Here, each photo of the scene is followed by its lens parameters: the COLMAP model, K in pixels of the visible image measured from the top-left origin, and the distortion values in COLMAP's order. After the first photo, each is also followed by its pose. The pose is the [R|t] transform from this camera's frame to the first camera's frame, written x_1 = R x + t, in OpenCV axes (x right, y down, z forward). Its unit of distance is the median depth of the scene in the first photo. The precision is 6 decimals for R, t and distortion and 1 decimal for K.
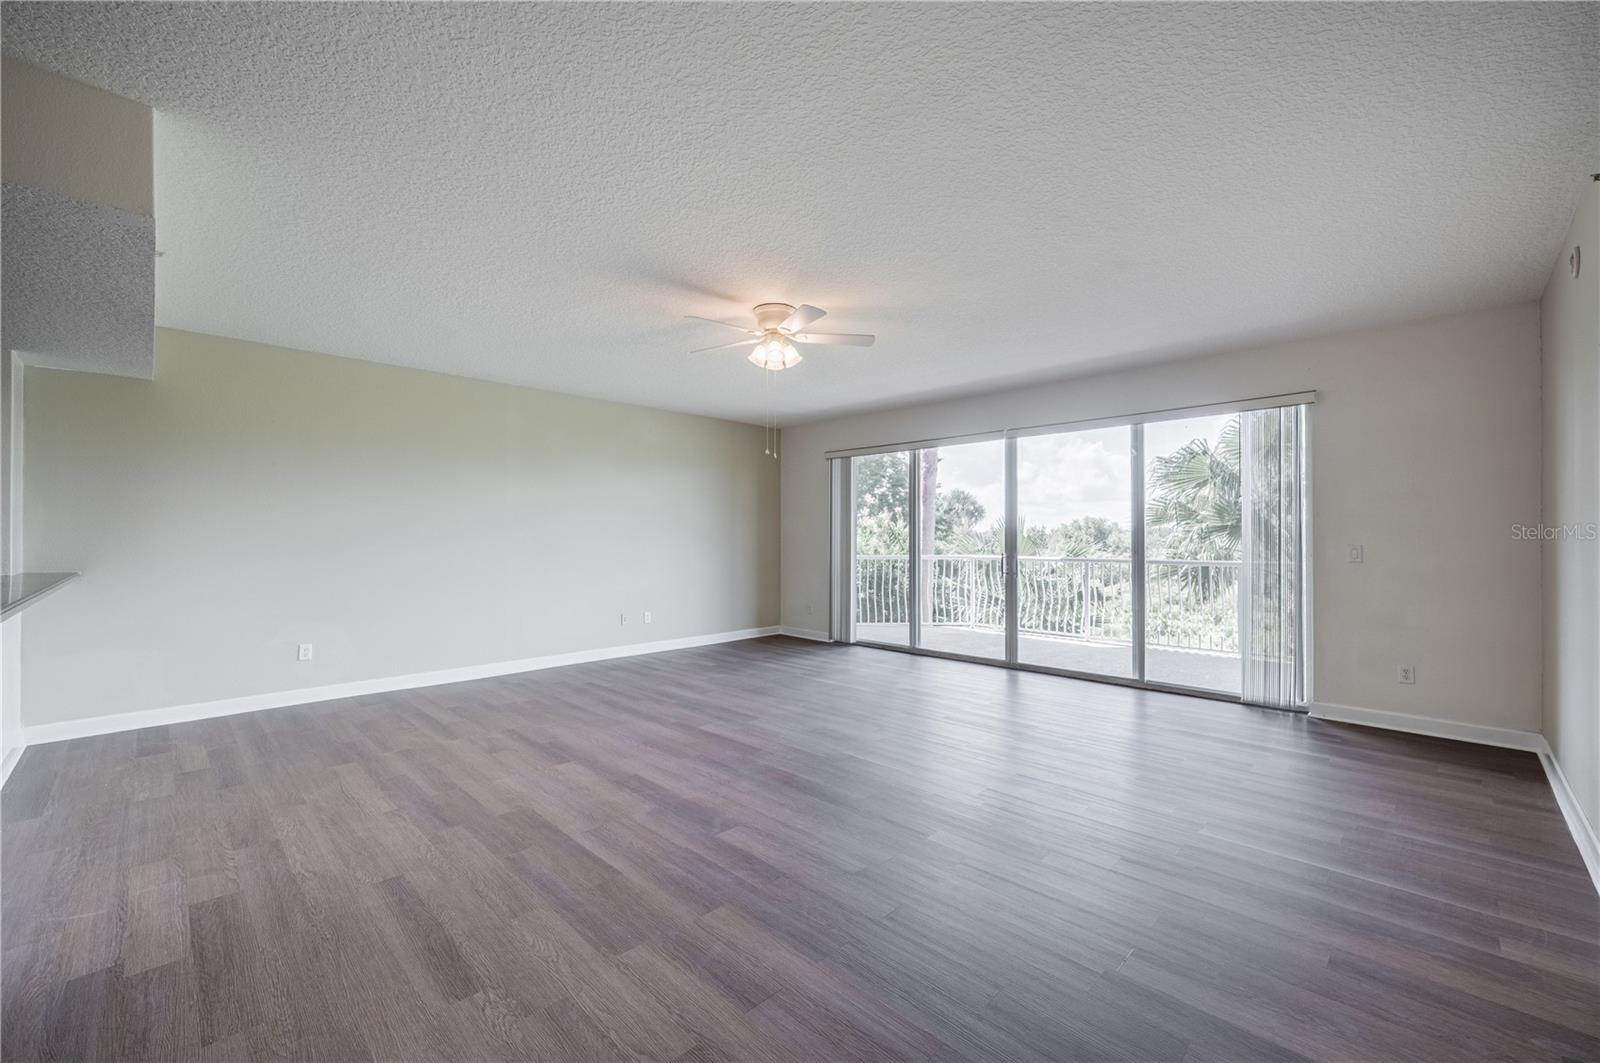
lens RADIAL K [[656.0, 0, 800.0], [0, 656.0, 531.5], [0, 0, 1]] dist [-0.000161, 0.000006]
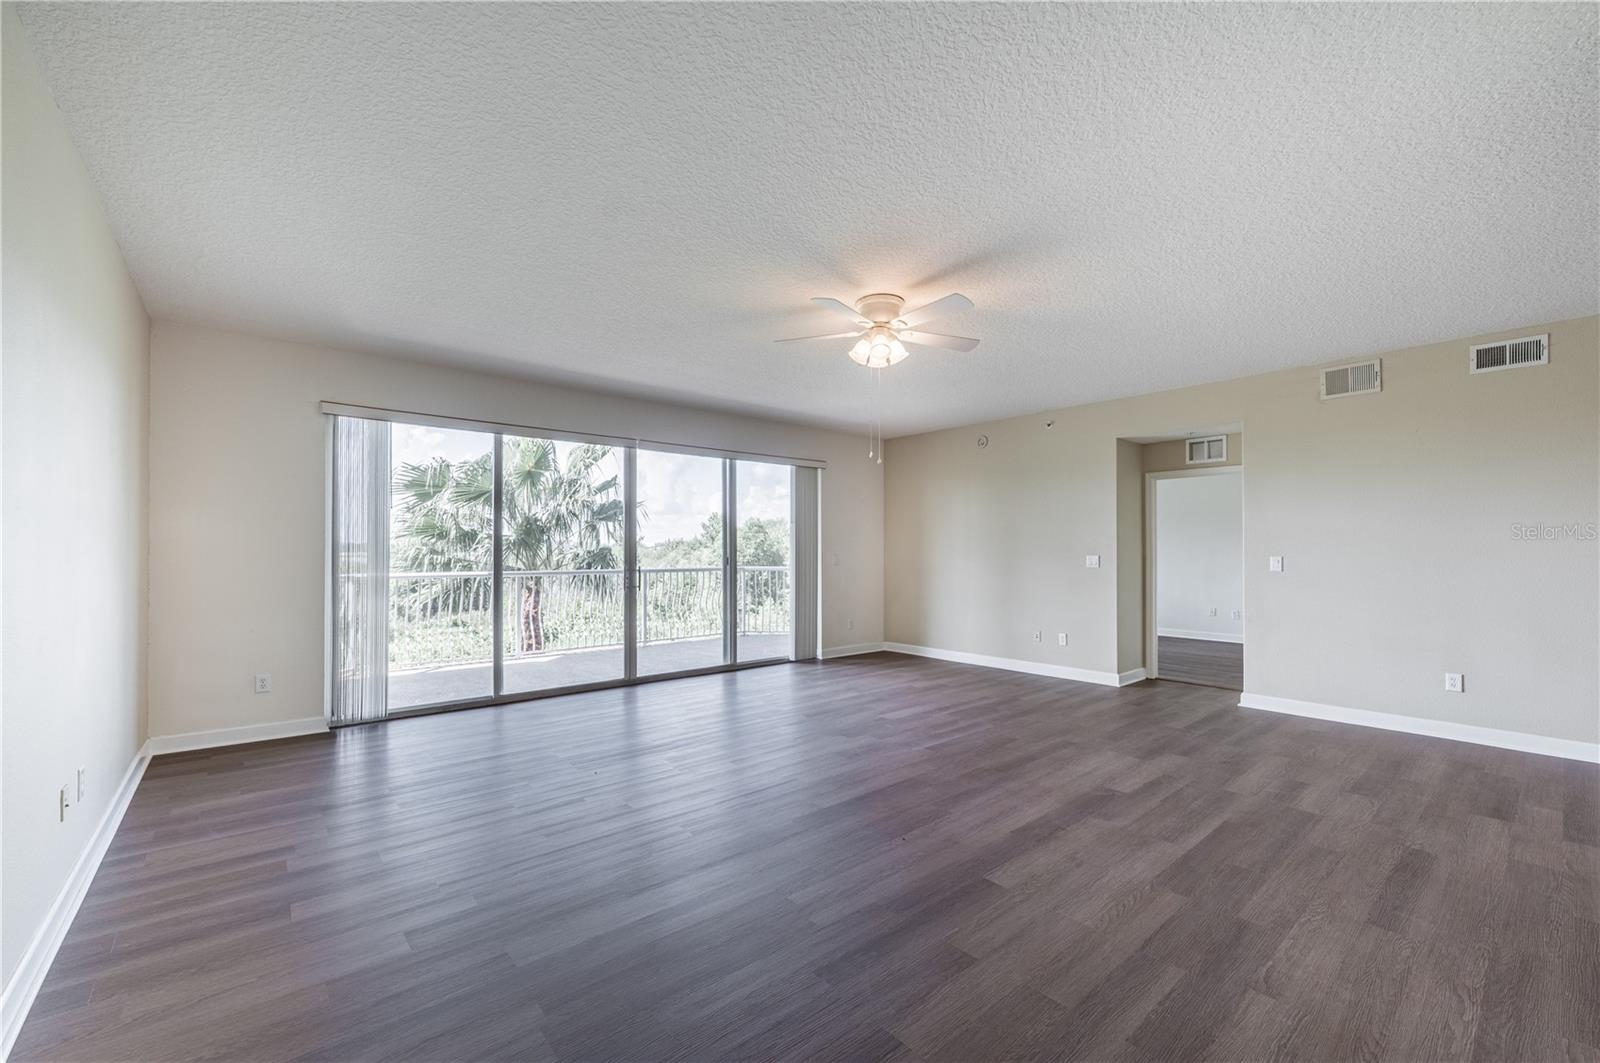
lens RADIAL K [[648.9, 0, 797.2], [0, 648.9, 548.6], [0, 0, 1]] dist [-0.000344, -0.000169]
pose [[0.077419, 0.002761, 0.996995, -1.019159], [-0.009057, 0.999957, -0.002065, 0.009408], [-0.996958, -0.008869, 0.077441, 1.120912]]
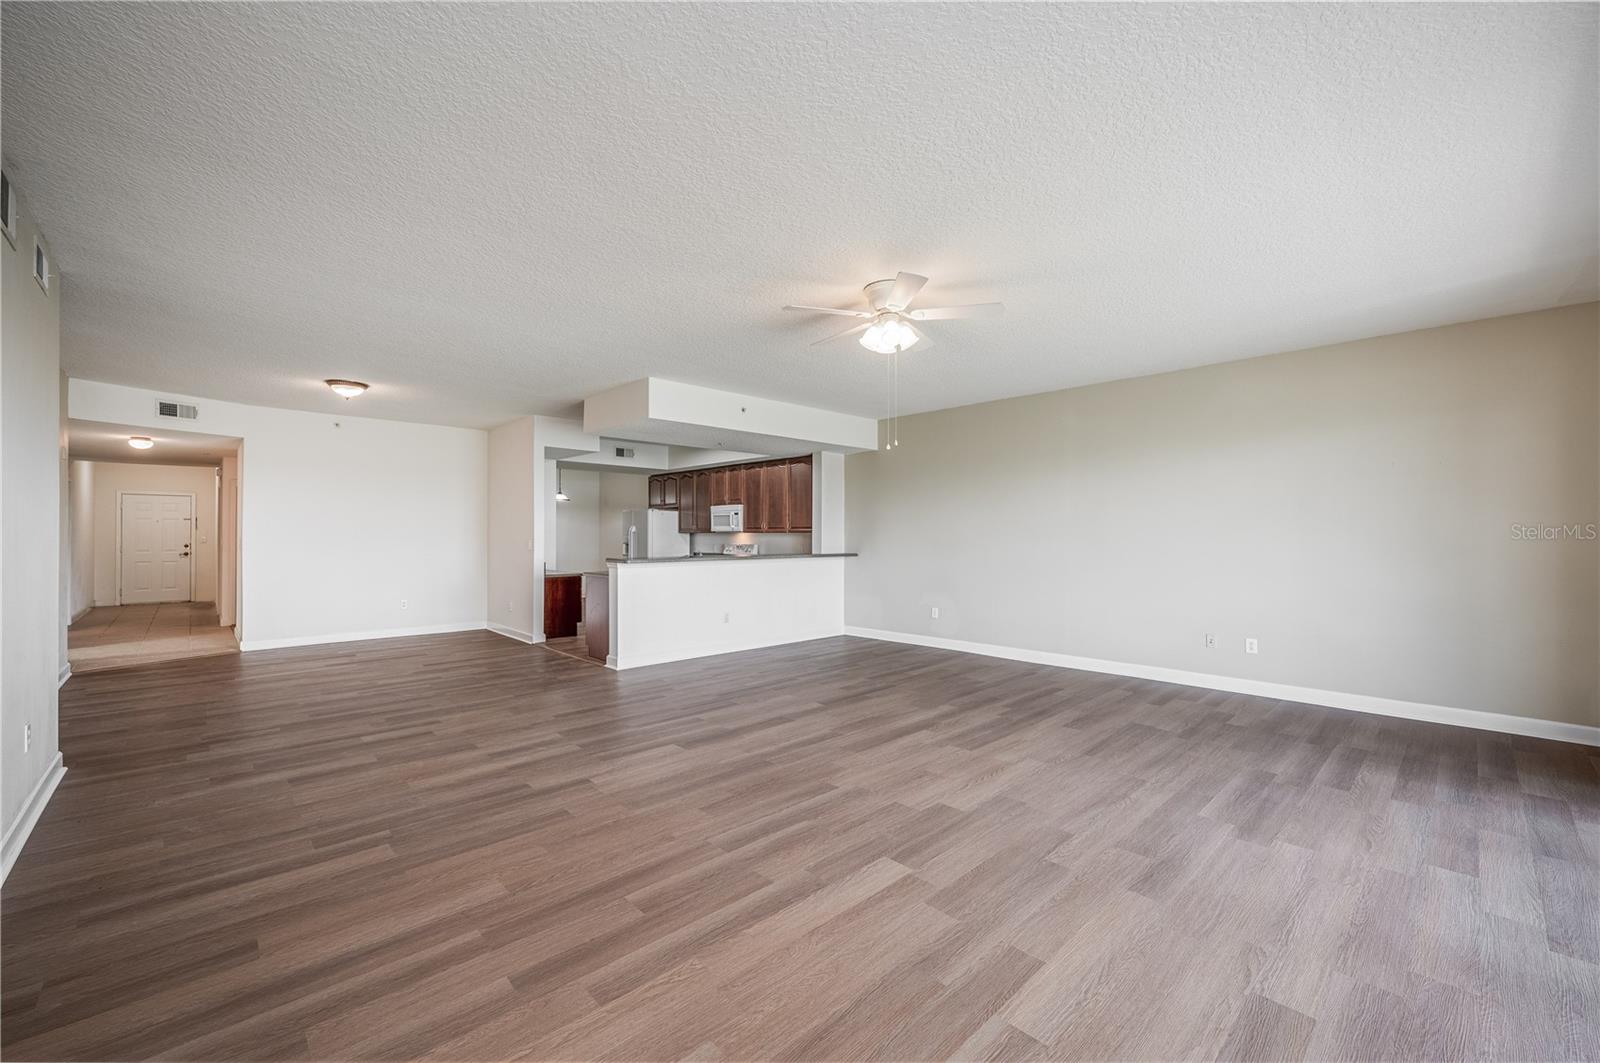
lens RADIAL K [[628.8, 0, 800.0], [0, 628.8, 531.5], [0, 0, 1]] dist [0.000635, -0.000043]
pose [[-0.024495, -0.008454, -0.999664, 0.910559], [0.006705, 0.999940, -0.008621, 0.009540], [0.999677, -0.006914, -0.024437, 0.962480]]
